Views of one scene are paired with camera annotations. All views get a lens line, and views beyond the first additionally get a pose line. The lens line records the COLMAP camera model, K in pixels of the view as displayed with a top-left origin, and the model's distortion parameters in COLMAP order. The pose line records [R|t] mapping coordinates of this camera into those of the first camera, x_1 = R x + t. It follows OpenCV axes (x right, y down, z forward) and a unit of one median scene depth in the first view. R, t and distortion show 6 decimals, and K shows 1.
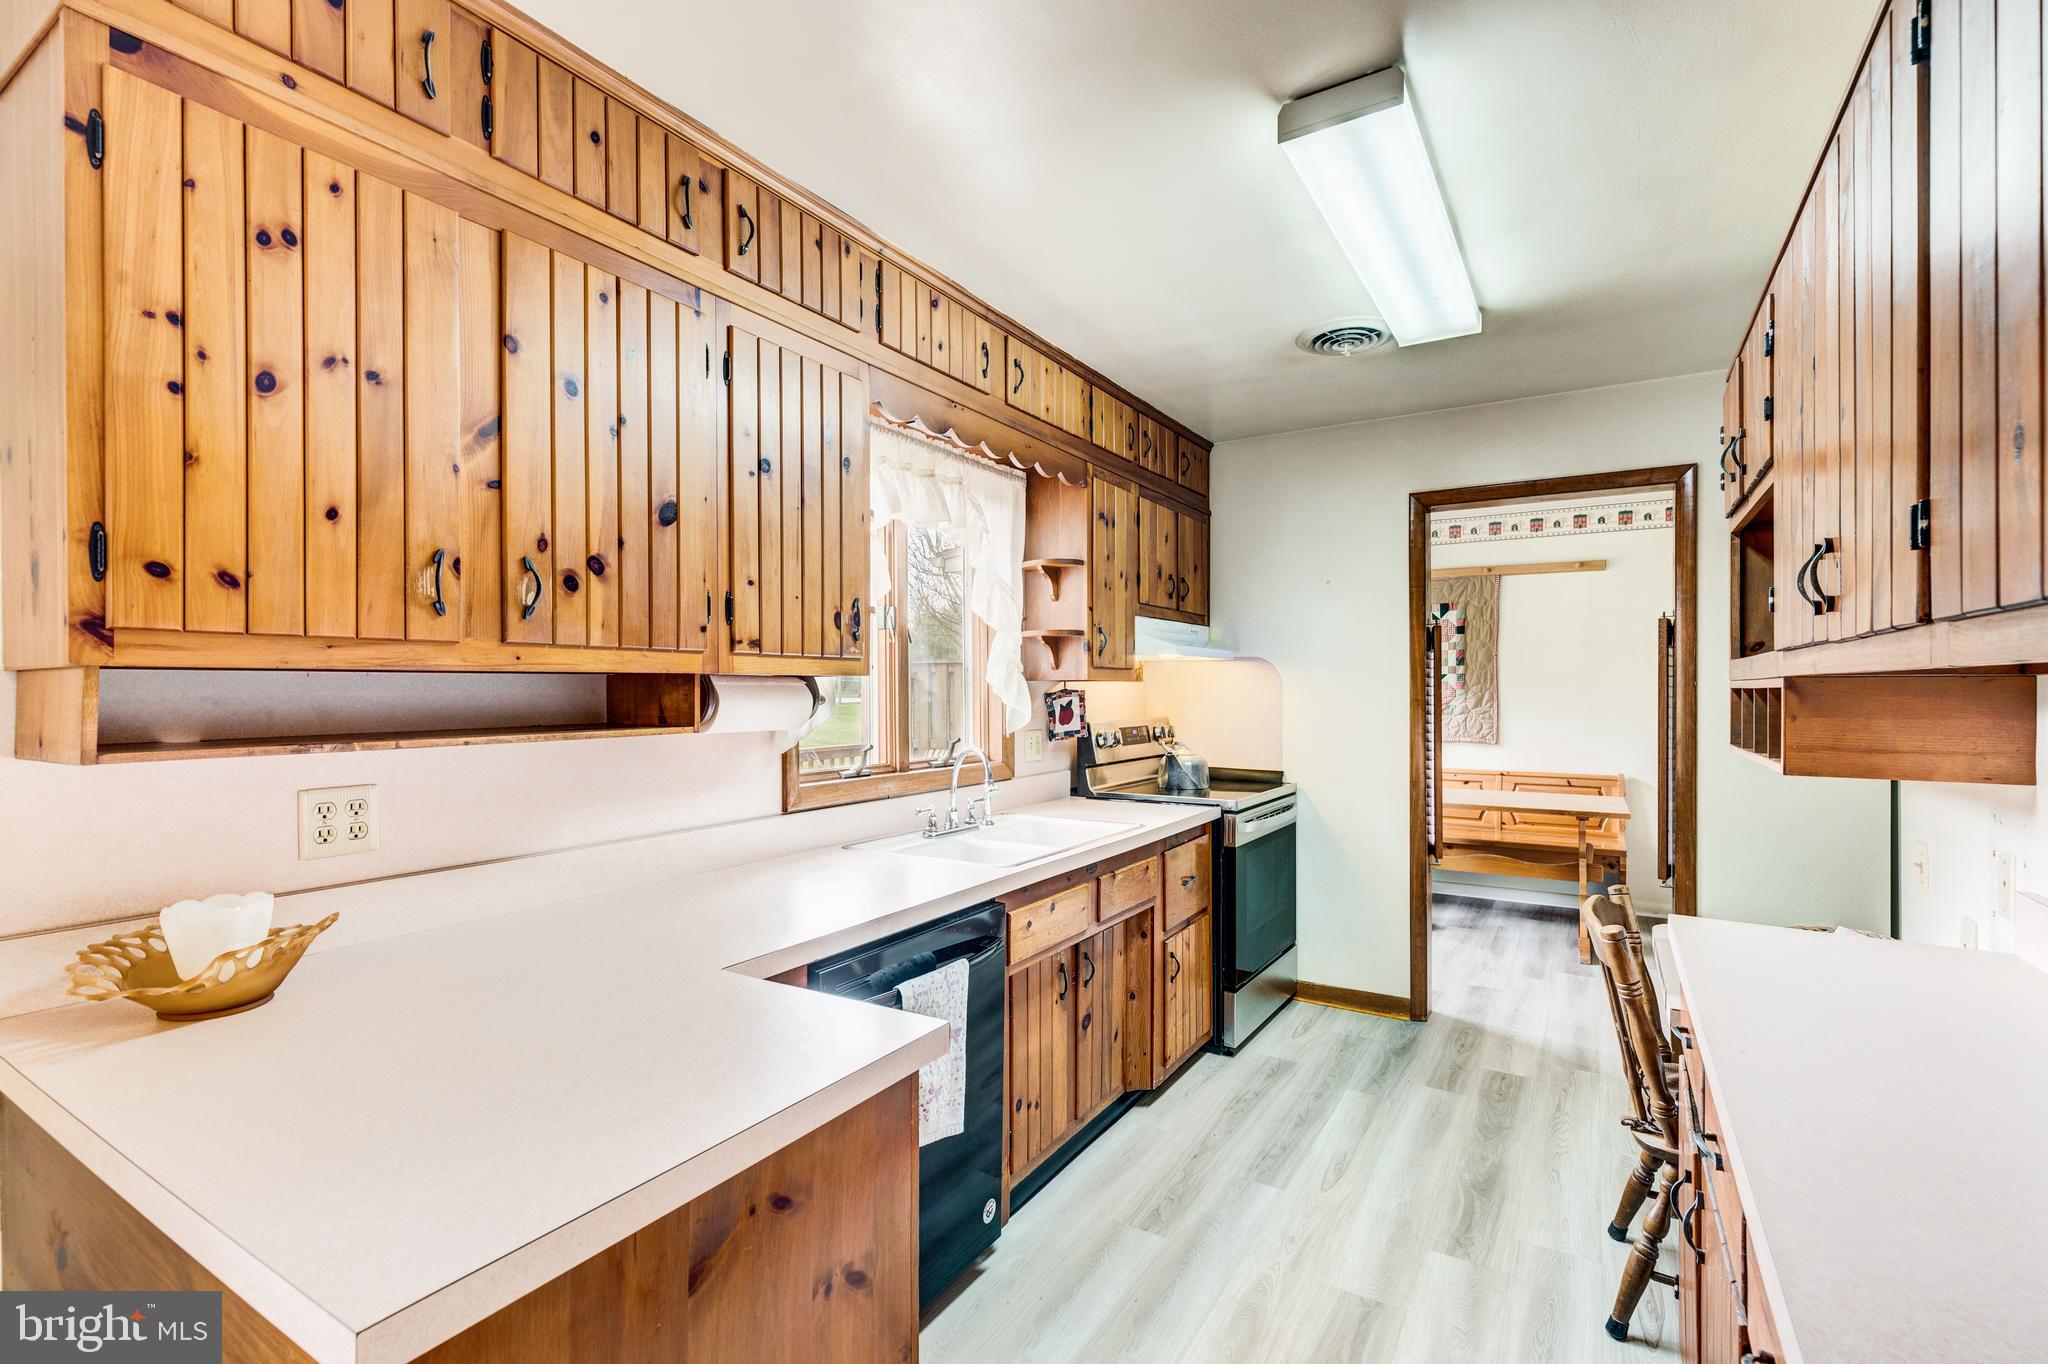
lens RADIAL K [[925.3, 0, 1034.3], [0, 925.3, 691.1], [0, 0, 1]] dist [0.002341, -0.000554]
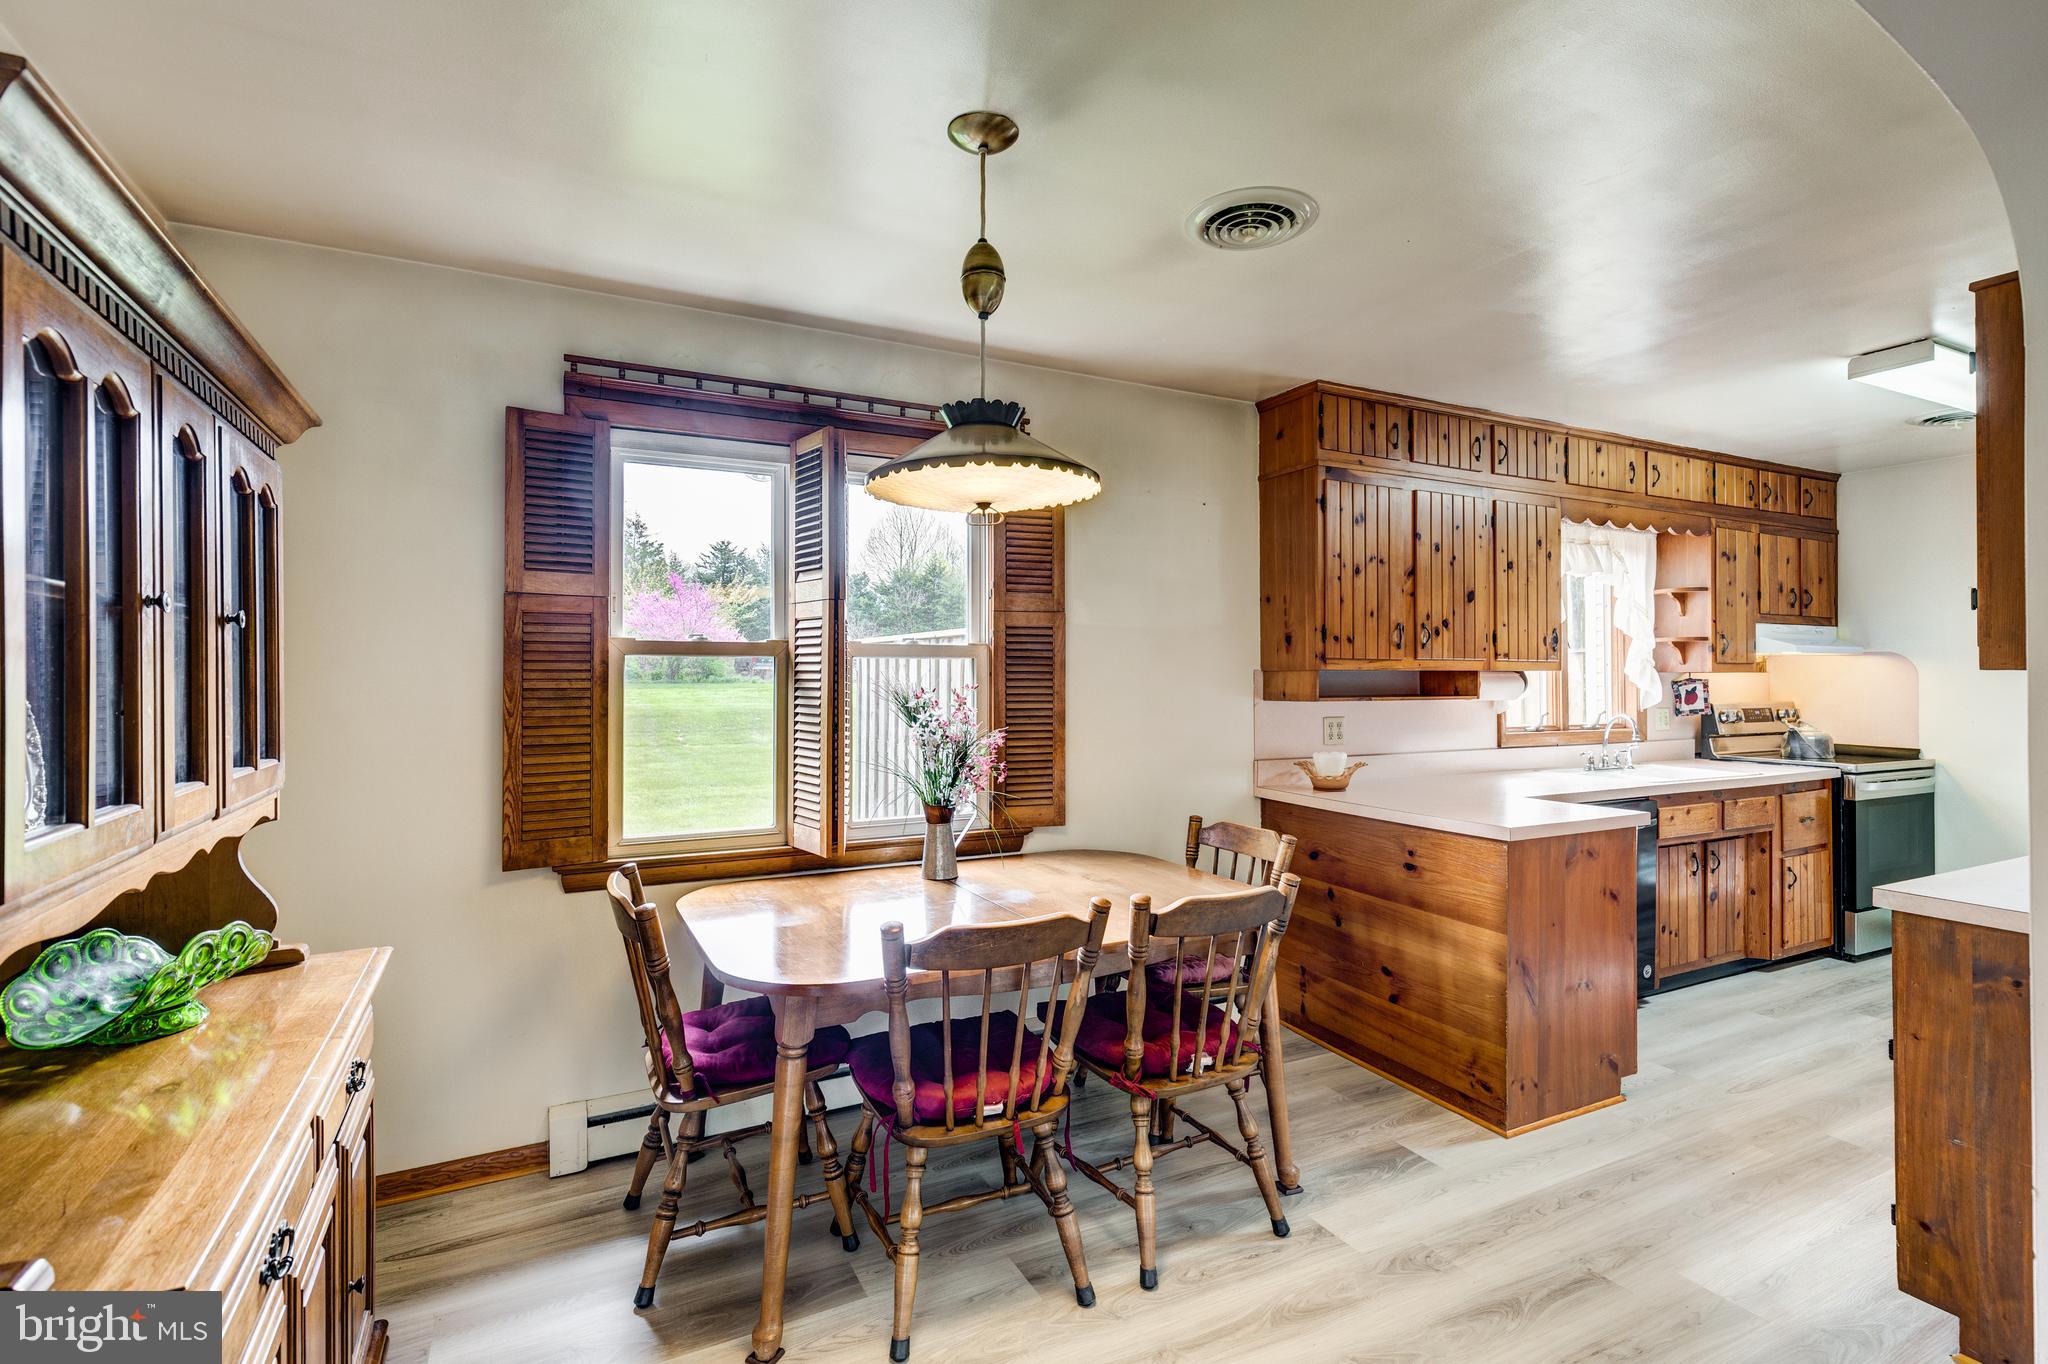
lens RADIAL K [[922.8, 0, 1005.2], [0, 922.8, 673.2], [0, 0, 1]] dist [0.007822, -0.001015]
pose [[0.834808, -0.001710, -0.550538, -0.065631], [-0.002633, 0.999971, -0.007098, 0.002840], [0.550534, 0.007375, 0.834780, -0.794715]]
